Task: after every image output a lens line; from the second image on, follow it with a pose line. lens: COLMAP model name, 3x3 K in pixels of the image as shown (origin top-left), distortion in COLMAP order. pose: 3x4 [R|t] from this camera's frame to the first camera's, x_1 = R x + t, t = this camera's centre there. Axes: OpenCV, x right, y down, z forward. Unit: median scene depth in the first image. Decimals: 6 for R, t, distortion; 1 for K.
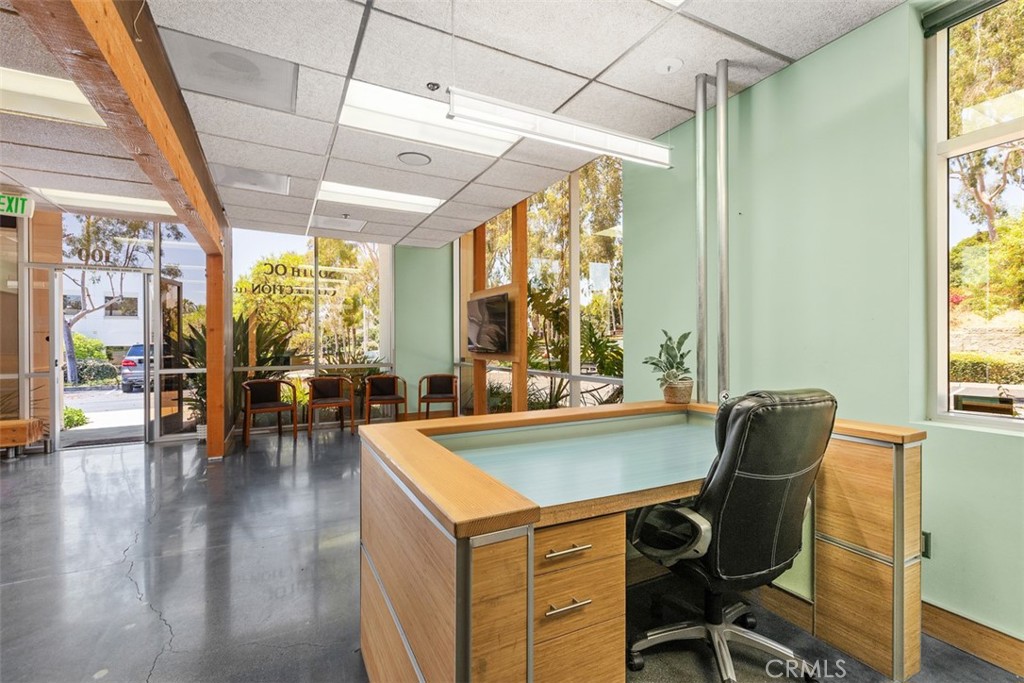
lens RADIAL K [[454.4, 0, 512.0], [0, 454.4, 341.5], [0, 0, 1]] dist [0.000075, -0.000163]
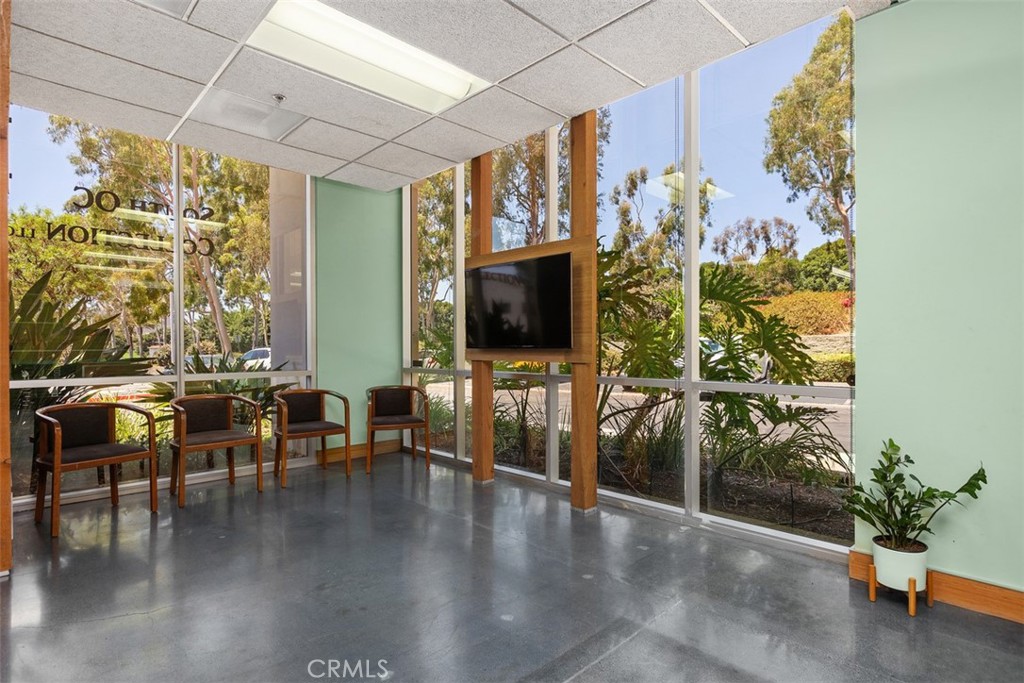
lens RADIAL K [[527.0, 0, 519.1], [0, 527.0, 348.9], [0, 0, 1]] dist [-0.001329, -0.000635]
pose [[0.954189, -0.002195, 0.299198, -0.228608], [0.000950, 0.999990, 0.004308, 0.018178], [-0.299204, -0.003826, 0.954181, 0.247681]]
